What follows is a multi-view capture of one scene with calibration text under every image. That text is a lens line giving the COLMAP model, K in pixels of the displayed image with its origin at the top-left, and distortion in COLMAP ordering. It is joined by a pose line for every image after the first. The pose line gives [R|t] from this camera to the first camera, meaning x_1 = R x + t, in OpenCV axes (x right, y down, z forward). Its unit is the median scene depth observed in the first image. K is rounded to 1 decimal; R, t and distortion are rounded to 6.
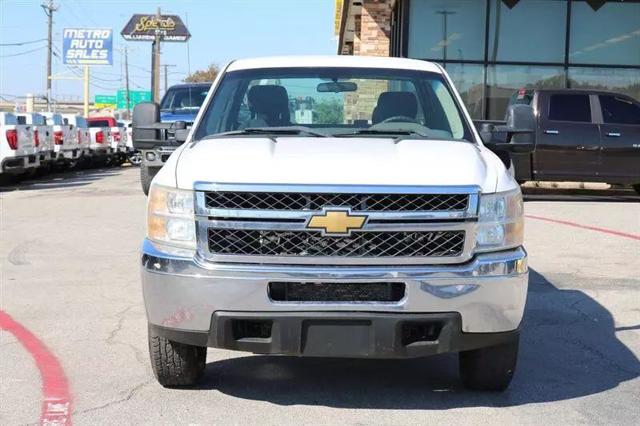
lens RADIAL K [[1367.8, 0, 320.0], [0, 1367.8, 213.0], [0, 0, 1]] dist [0.025163, -0.232813]
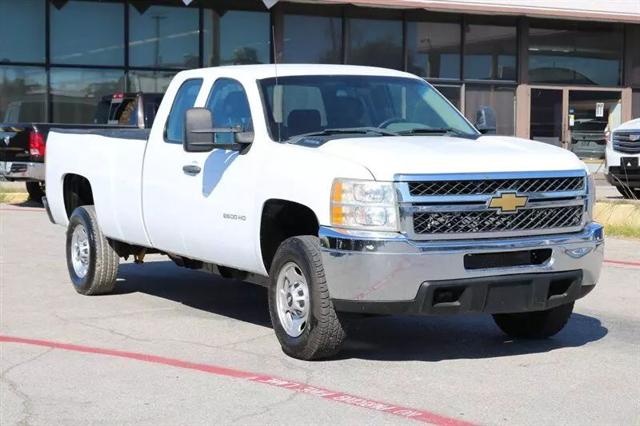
lens RADIAL K [[1367.8, 0, 320.0], [0, 1367.8, 213.0], [0, 0, 1]] dist [0.025163, -0.232813]
pose [[0.891506, -0.048386, 0.450418, -0.687236], [0.048569, 0.998757, 0.011159, -0.005676], [-0.450398, 0.011928, 0.892748, -0.021430]]
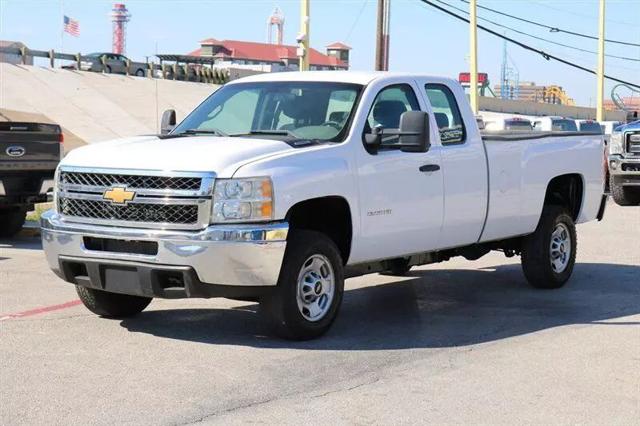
lens RADIAL K [[1367.8, 0, 320.0], [0, 1367.8, 213.0], [0, 0, 1]] dist [0.025163, -0.232813]
pose [[0.799784, 0.038612, -0.599044, 0.997579], [-0.044435, 0.998999, 0.005066, 0.008408], [0.598641, 0.022567, 0.800700, 0.013117]]
